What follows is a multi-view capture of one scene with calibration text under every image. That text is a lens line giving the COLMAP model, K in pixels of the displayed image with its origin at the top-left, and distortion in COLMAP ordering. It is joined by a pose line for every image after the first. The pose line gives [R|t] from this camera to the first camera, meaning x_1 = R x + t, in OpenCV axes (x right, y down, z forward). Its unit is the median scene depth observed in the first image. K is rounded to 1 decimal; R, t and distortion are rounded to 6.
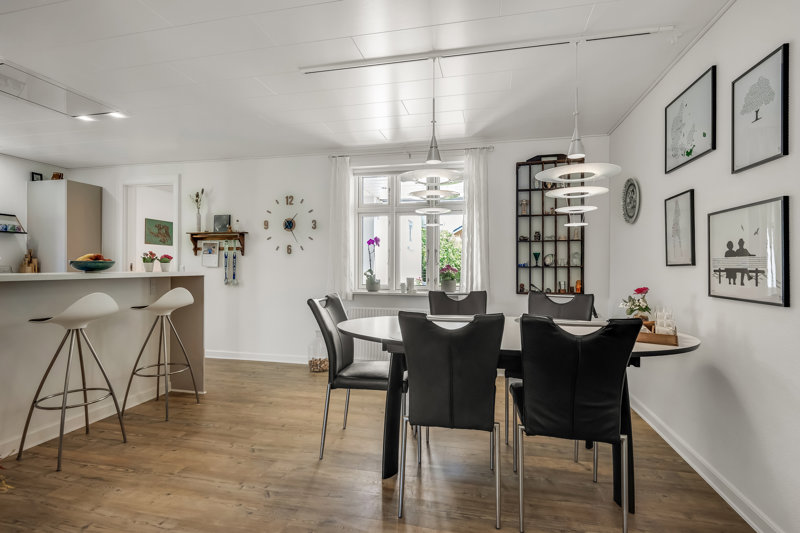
lens RADIAL K [[388.1, 0, 400.0], [0, 388.1, 266.5], [0, 0, 1]] dist [-0.000861, -0.000209]
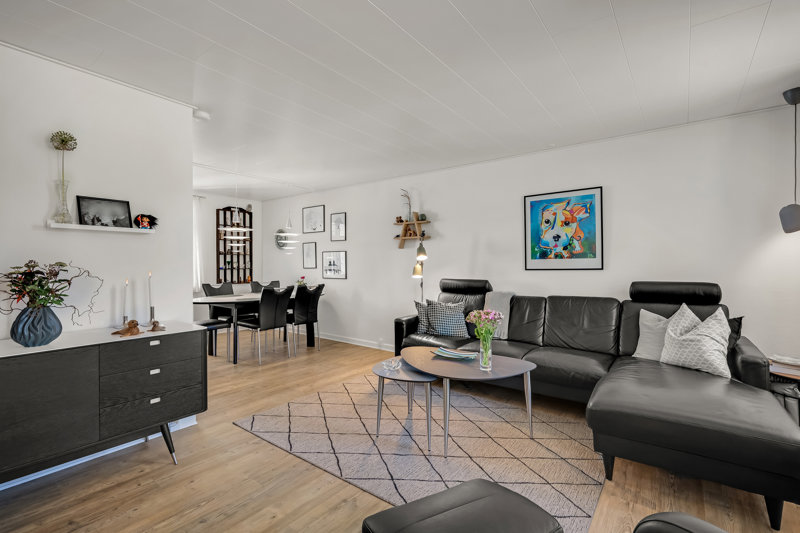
lens RADIAL K [[388.1, 0, 400.0], [0, 388.1, 266.5], [0, 0, 1]] dist [-0.000861, -0.000209]
pose [[0.435184, 0.001326, 0.900340, -1.510324], [0.001655, 0.999996, -0.002273, -0.007840], [-0.900340, 0.002479, 0.435180, -0.794077]]
